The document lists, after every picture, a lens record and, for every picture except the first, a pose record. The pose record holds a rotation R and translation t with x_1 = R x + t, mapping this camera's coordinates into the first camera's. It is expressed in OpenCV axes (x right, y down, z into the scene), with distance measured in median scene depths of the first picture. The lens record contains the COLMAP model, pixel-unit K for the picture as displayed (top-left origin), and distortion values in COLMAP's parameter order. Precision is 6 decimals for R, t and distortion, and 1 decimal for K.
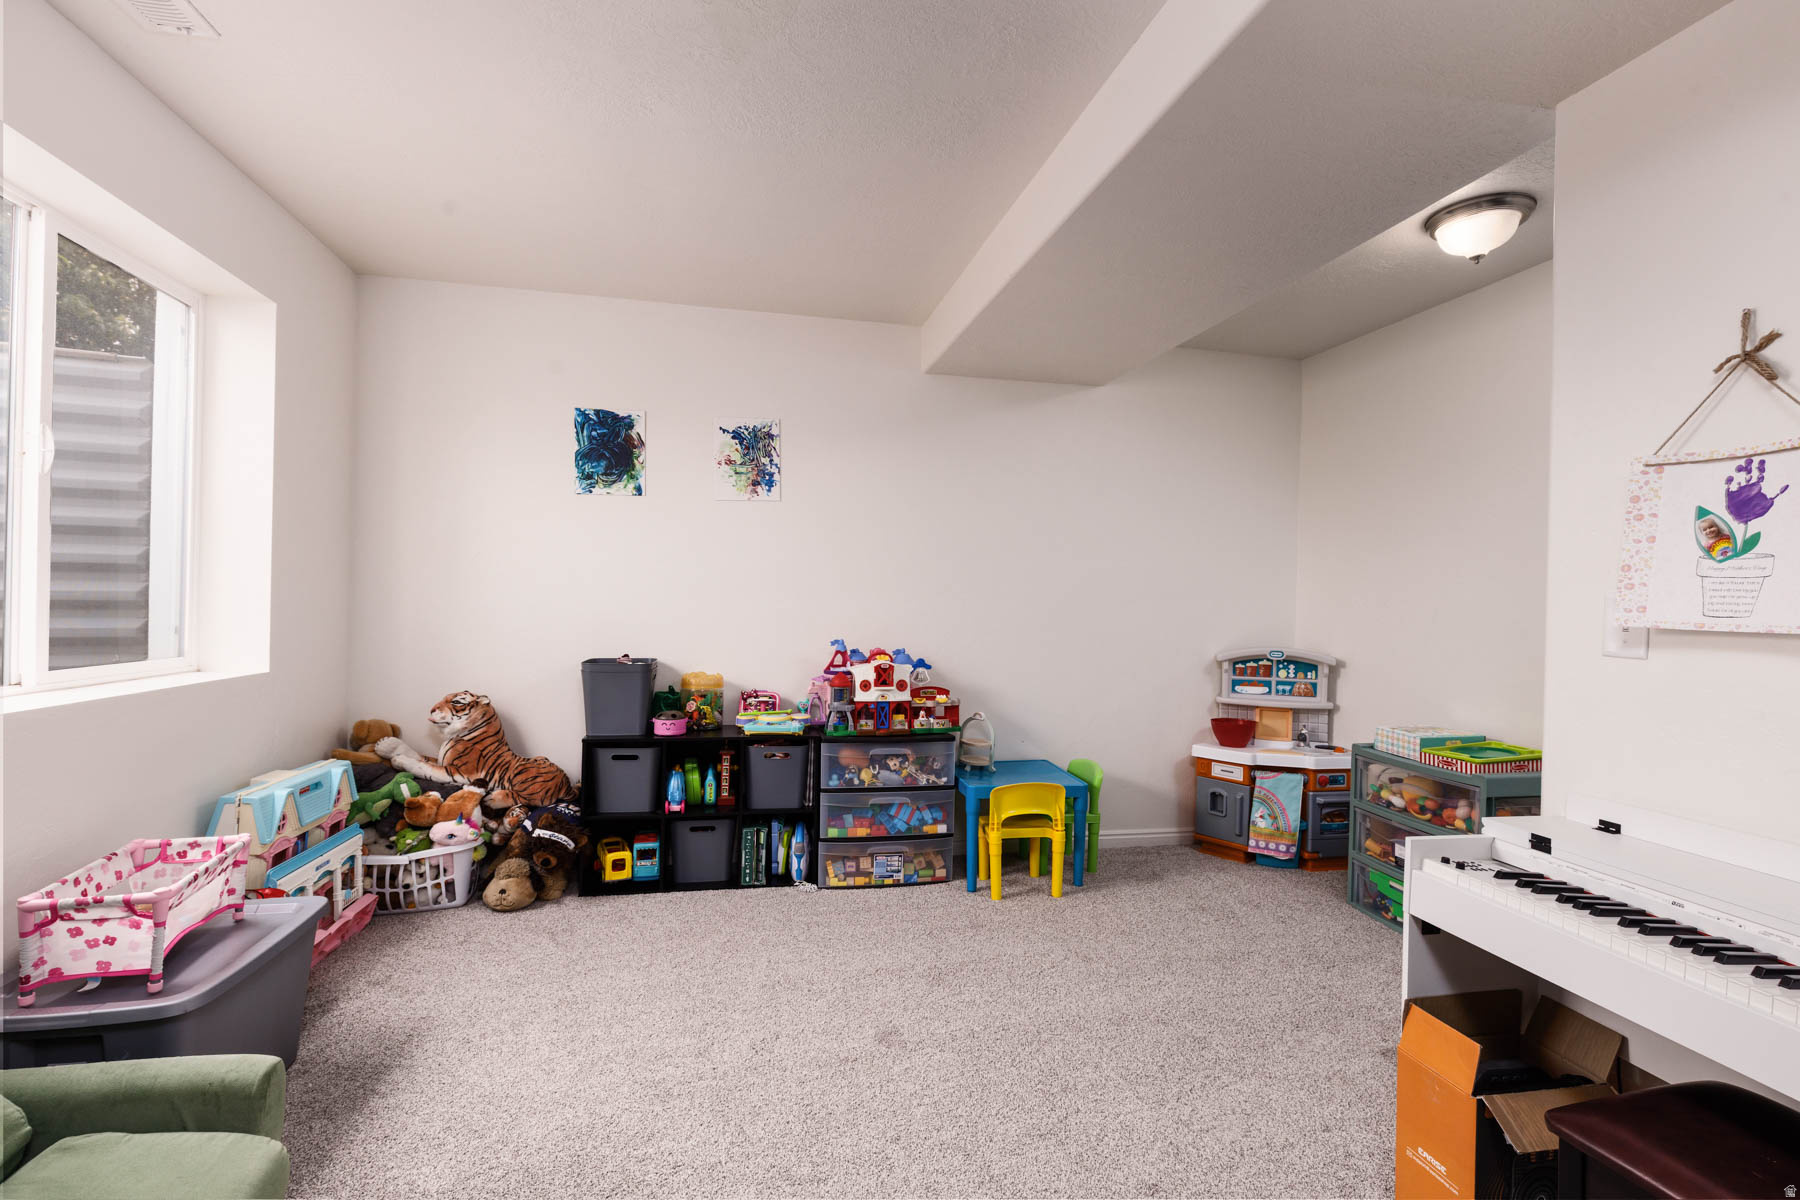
lens RADIAL K [[815.3, 0, 904.9], [0, 815.3, 598.6], [0, 0, 1]] dist [-0.003539, 0.000671]
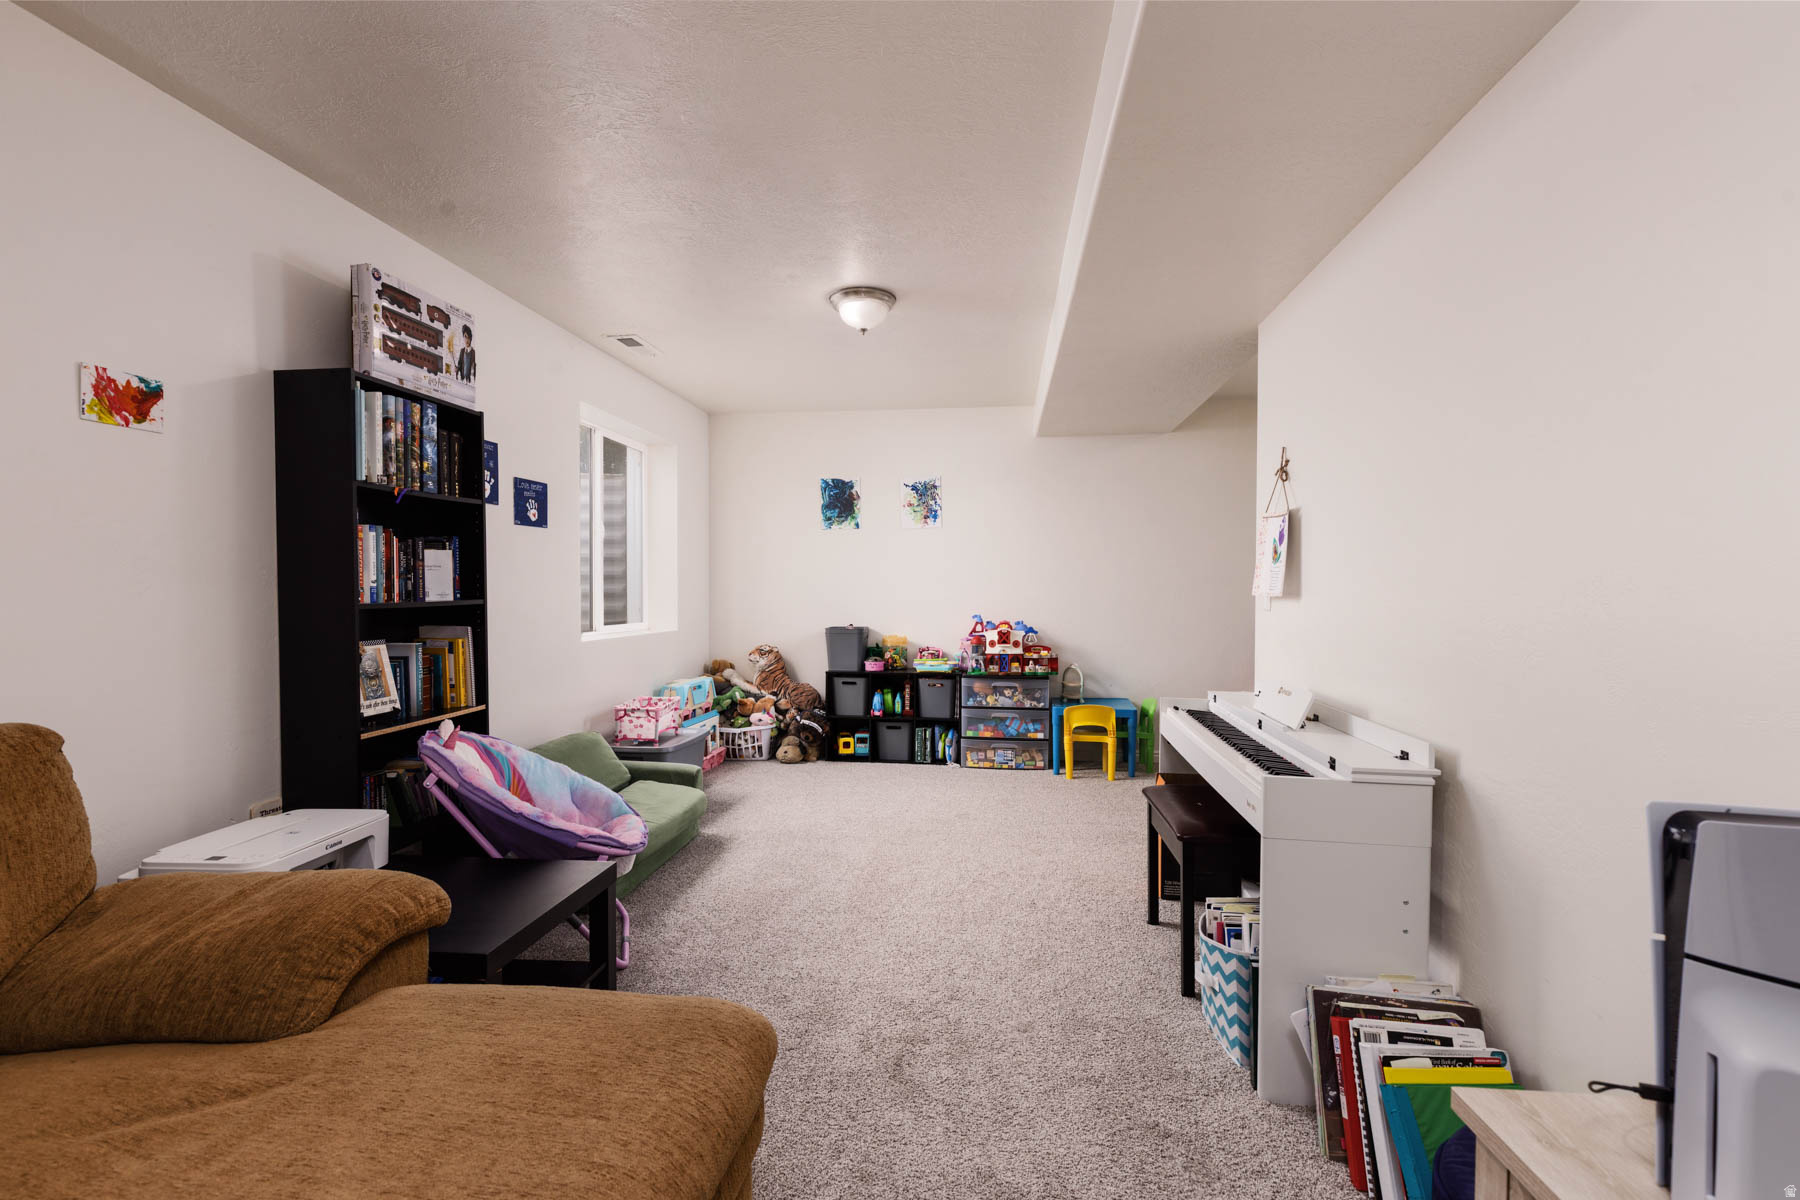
lens RADIAL K [[815.3, 0, 899.8], [0, 815.3, 598.7], [0, 0, 1]] dist [-0.003539, 0.000671]
pose [[0.942394, -0.012519, -0.334271, 0.326203], [0.015923, 0.999845, 0.007446, 0.005807], [0.334126, -0.012340, 0.942448, -0.569469]]
